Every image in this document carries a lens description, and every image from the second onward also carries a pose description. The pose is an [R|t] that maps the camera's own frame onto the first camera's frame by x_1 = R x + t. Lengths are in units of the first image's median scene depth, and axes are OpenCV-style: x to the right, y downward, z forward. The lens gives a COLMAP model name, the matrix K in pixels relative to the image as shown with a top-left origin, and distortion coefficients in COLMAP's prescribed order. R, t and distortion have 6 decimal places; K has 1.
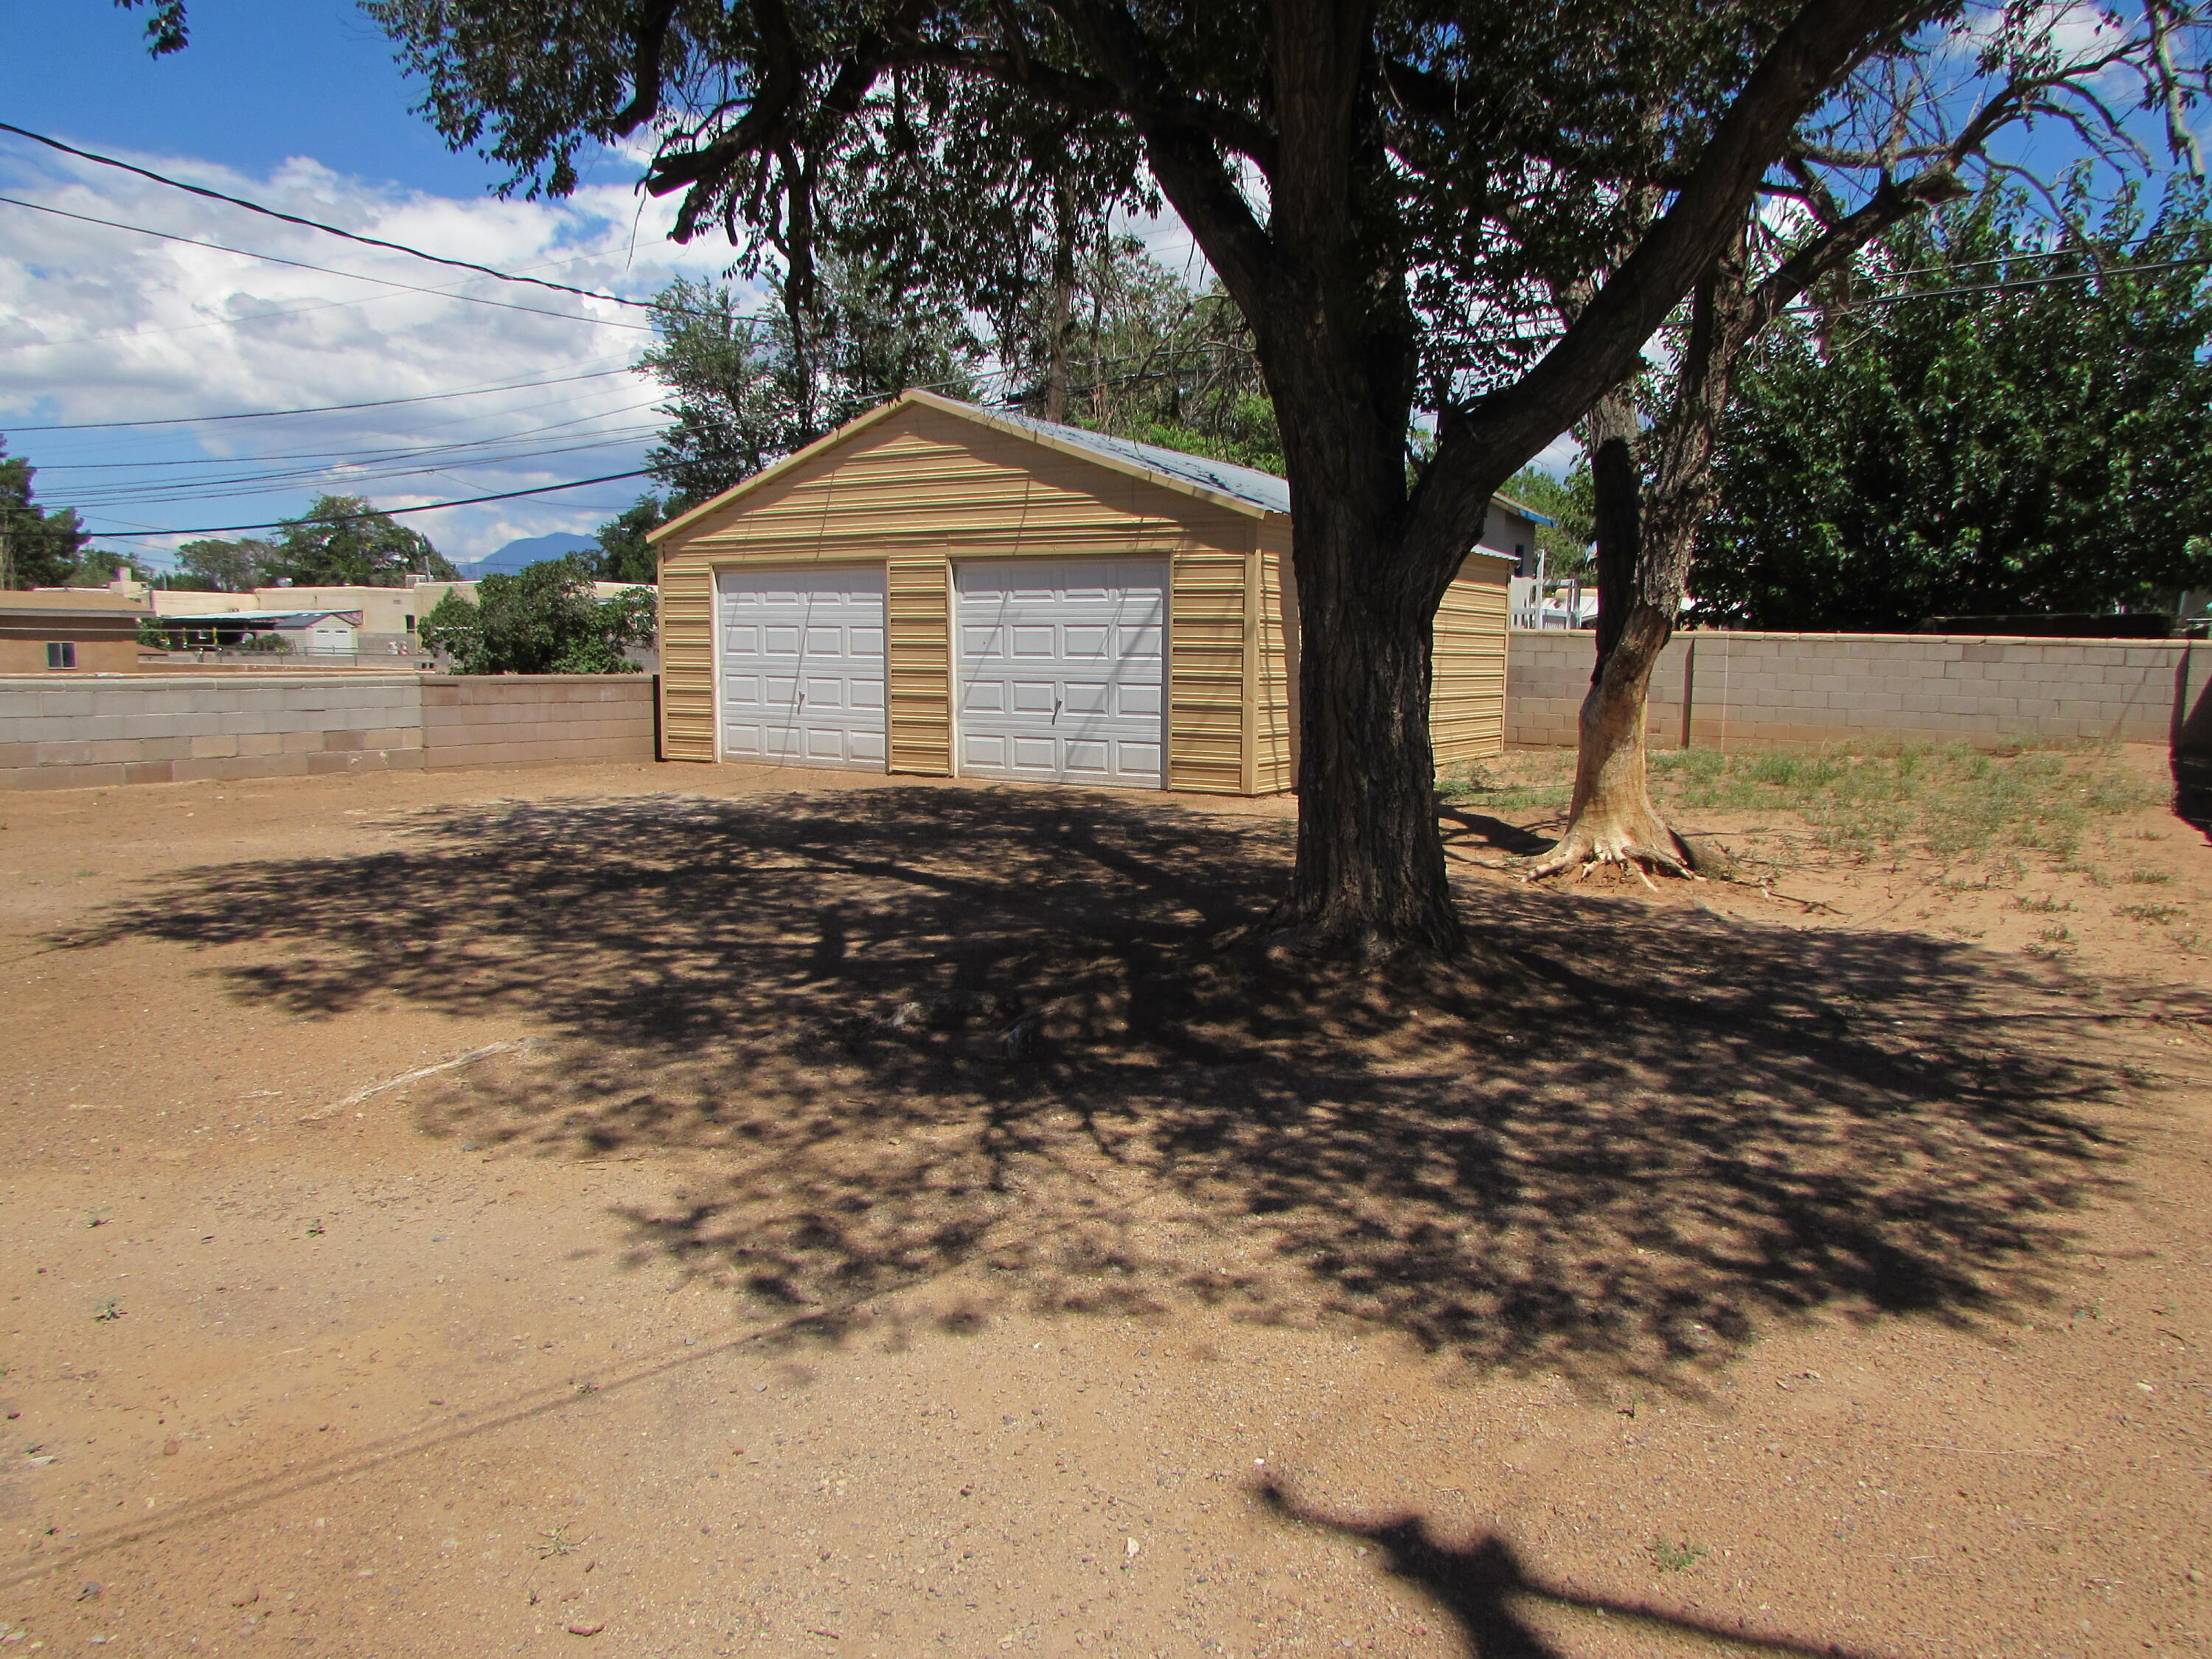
lens RADIAL K [[1556.2, 0, 1106.0], [0, 1556.2, 829.5], [0, 0, 1]] dist [-0.027460, 0.005969]
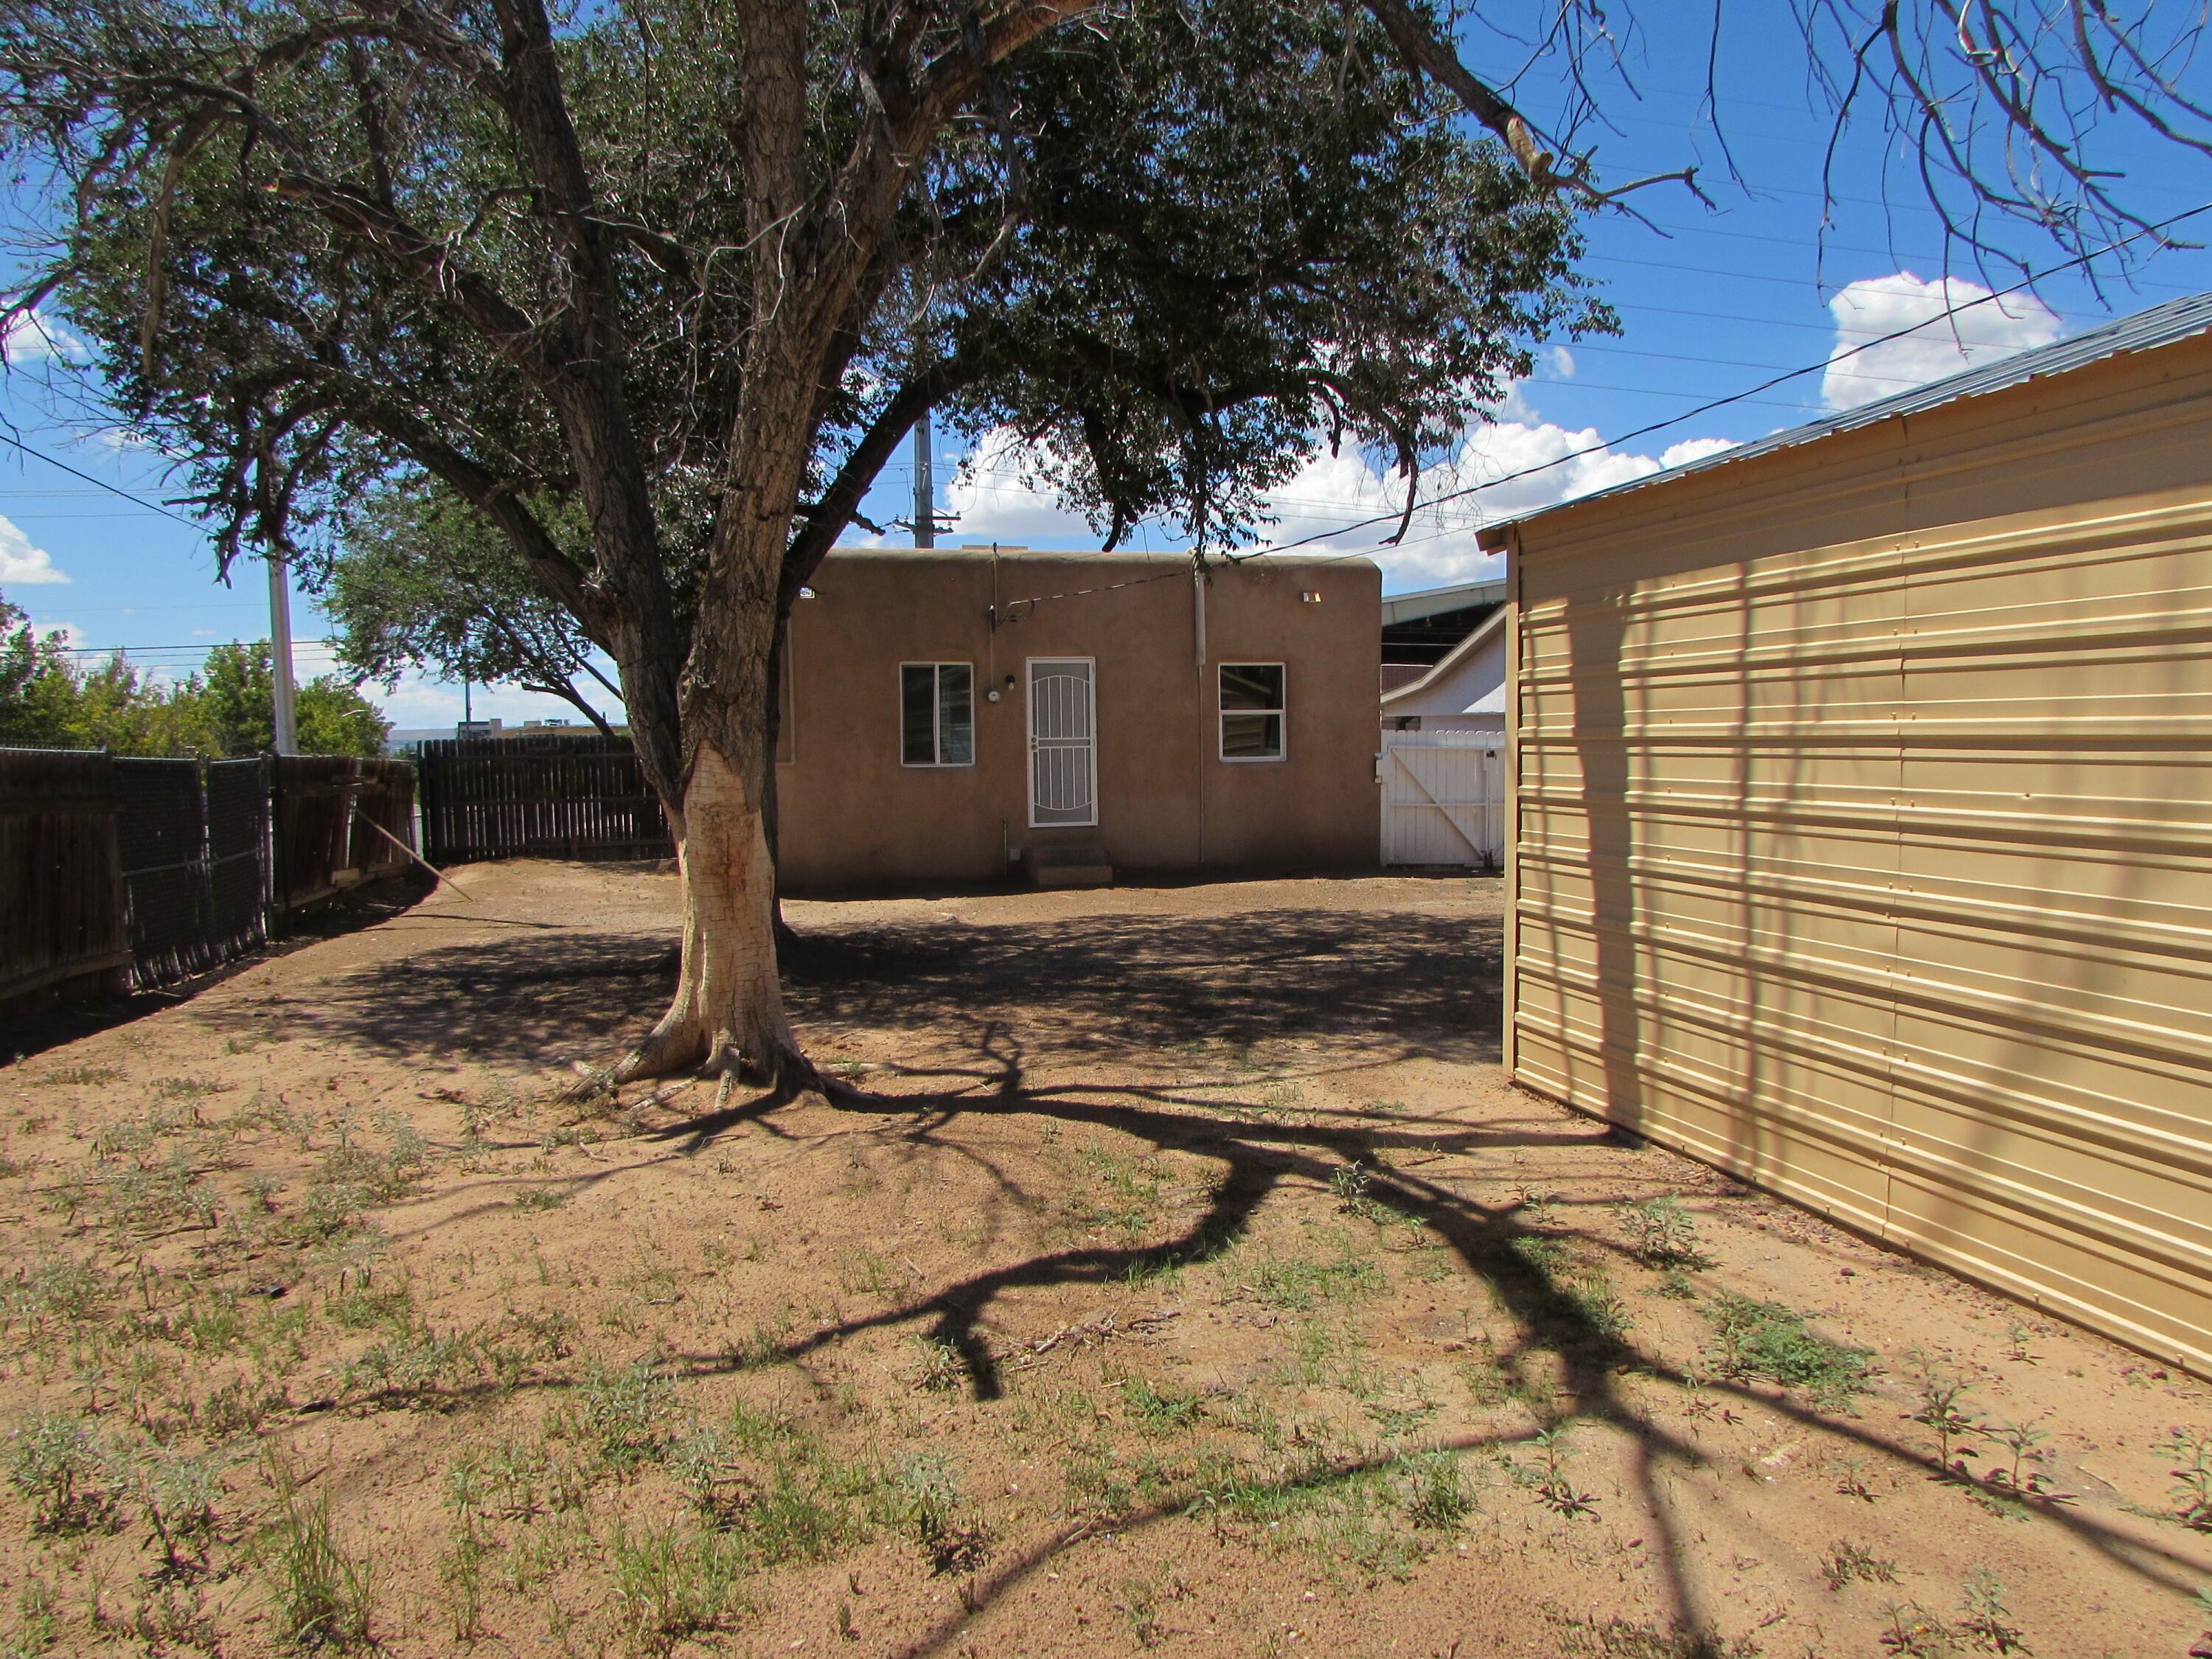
lens RADIAL K [[1538.0, 0, 1112.4], [0, 1538.0, 839.9], [0, 0, 1]] dist [-0.064940, 0.042900]
pose [[-0.705966, 0.034534, -0.707403, 0.495993], [-0.086876, 0.987045, 0.134885, -0.143325], [0.702897, 0.156681, -0.693820, 1.141235]]
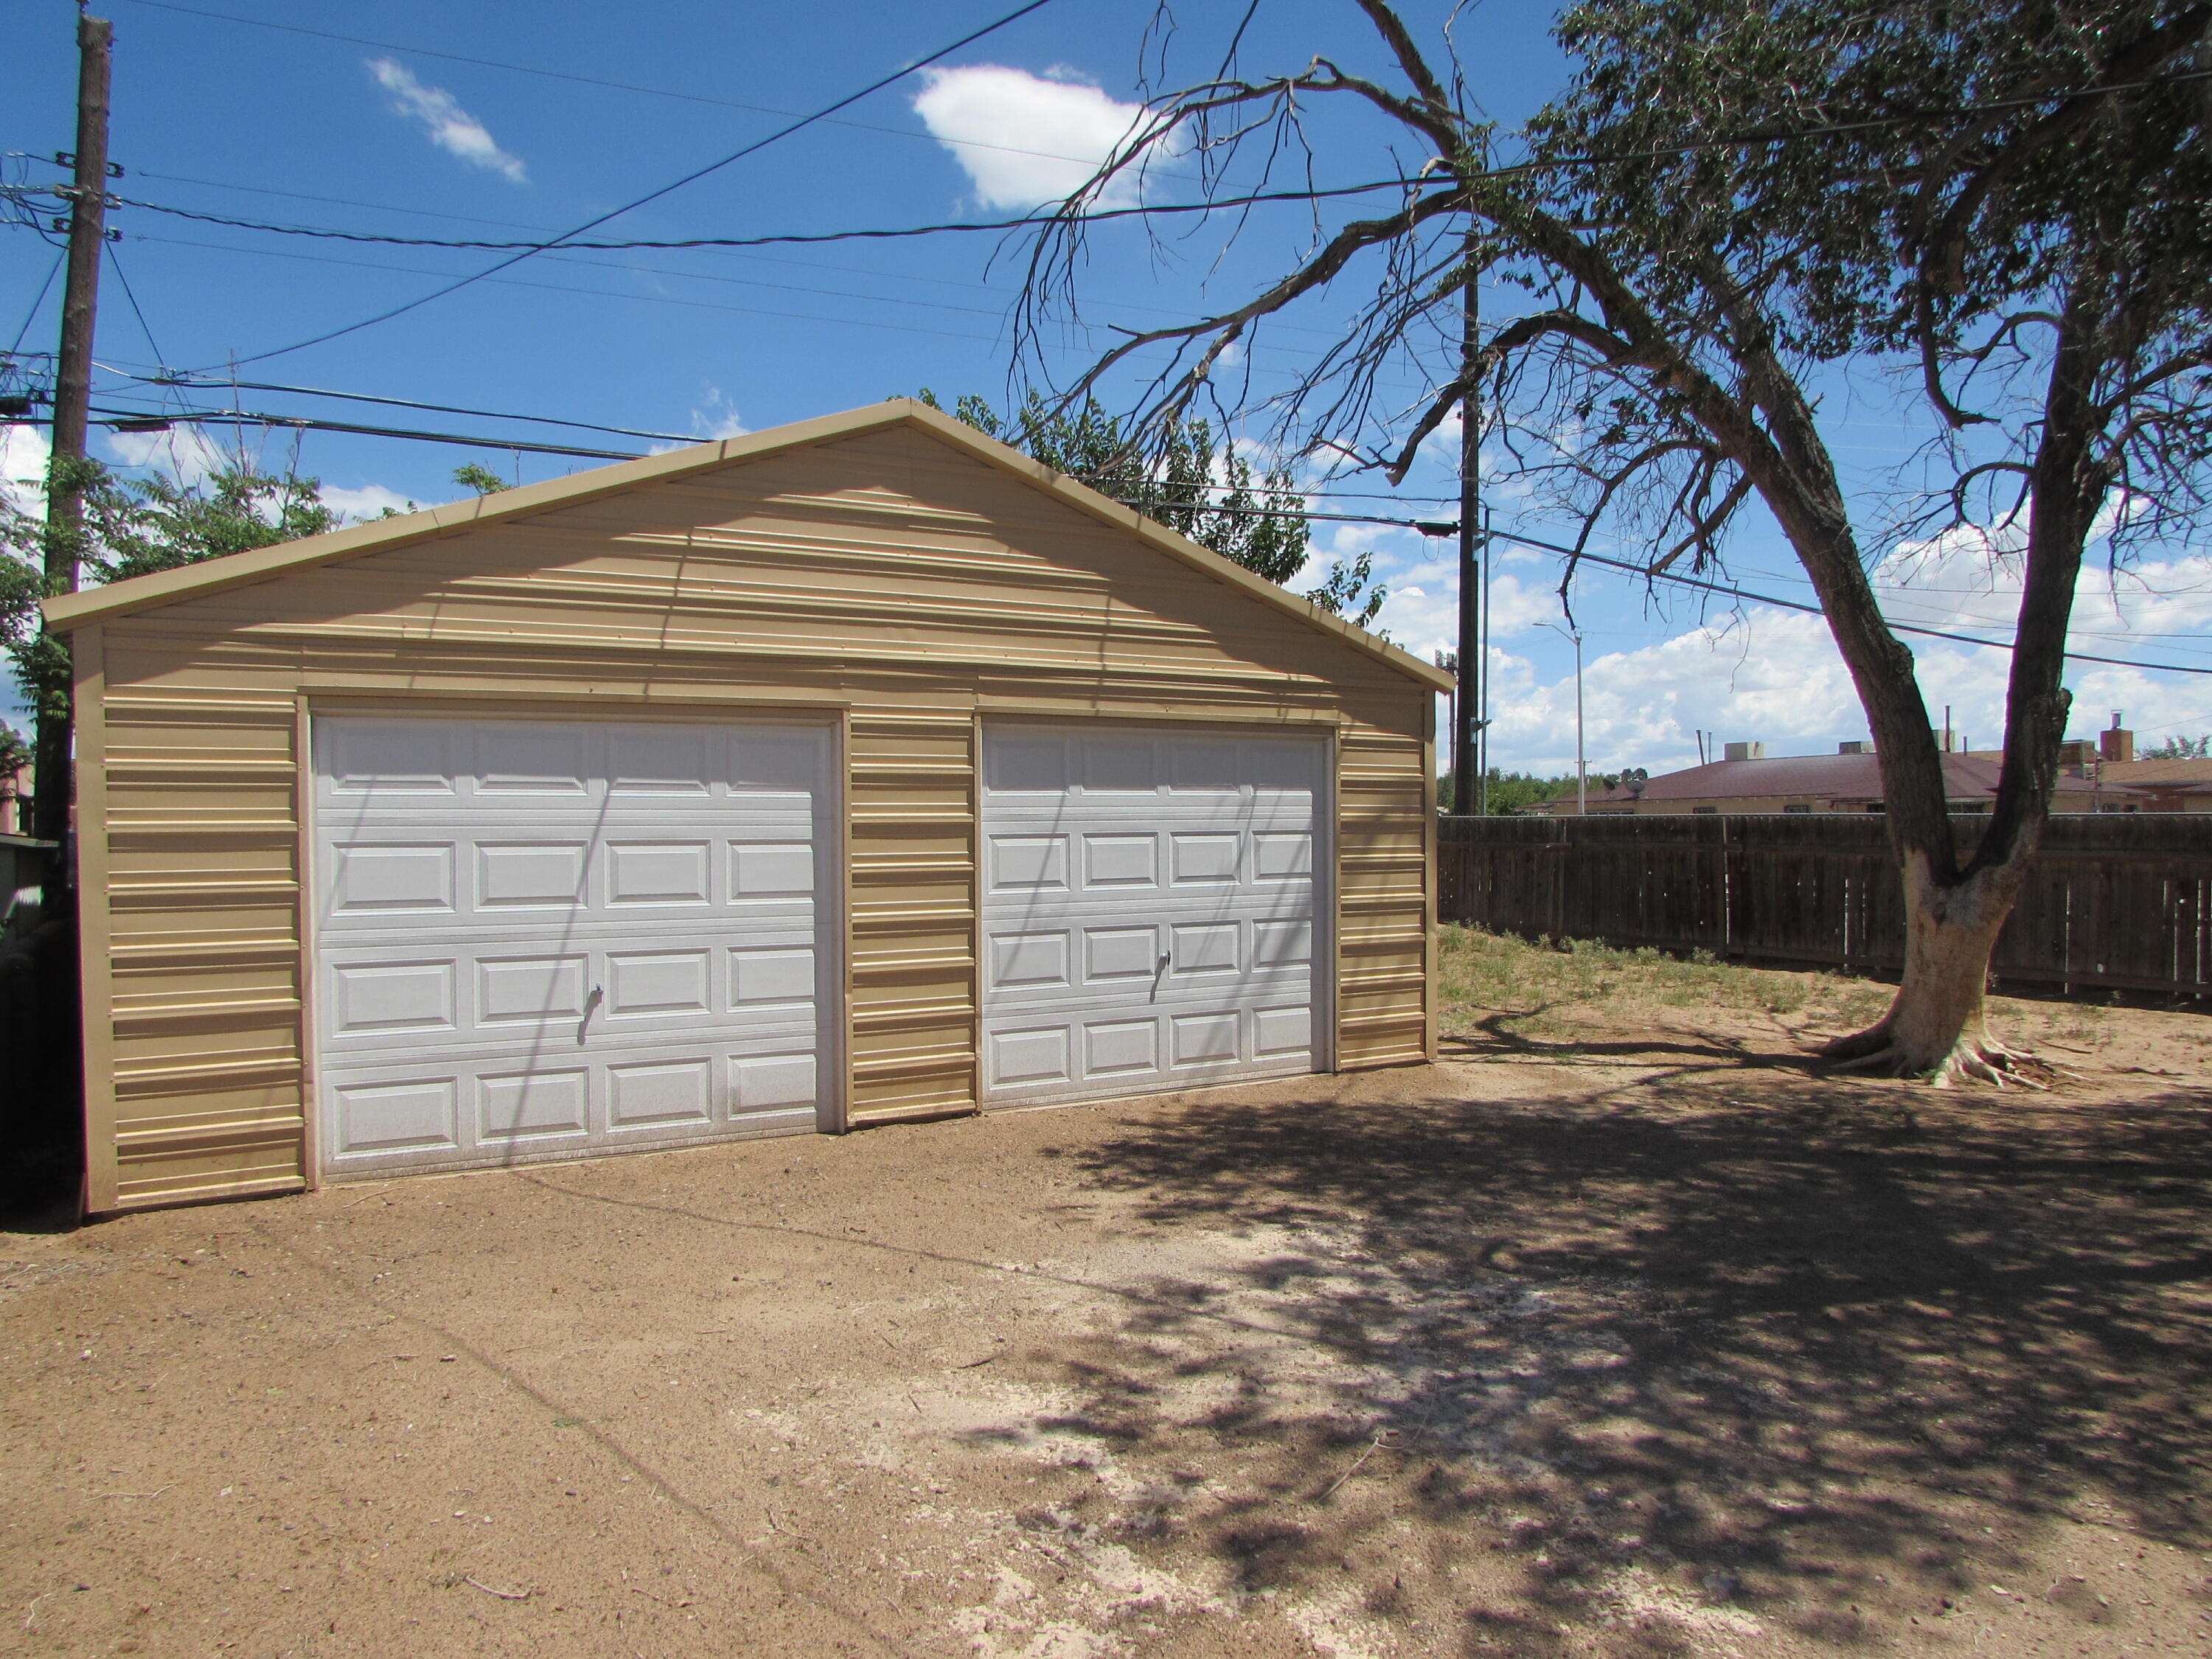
lens RADIAL K [[1547.2, 0, 1106.4], [0, 1547.2, 840.2], [0, 0, 1]] dist [-0.054367, 0.025801]
pose [[0.456625, -0.021572, 0.889398, -0.570897], [0.117347, 0.992432, -0.036176, -0.106590], [-0.881886, 0.120887, 0.455701, 0.723163]]
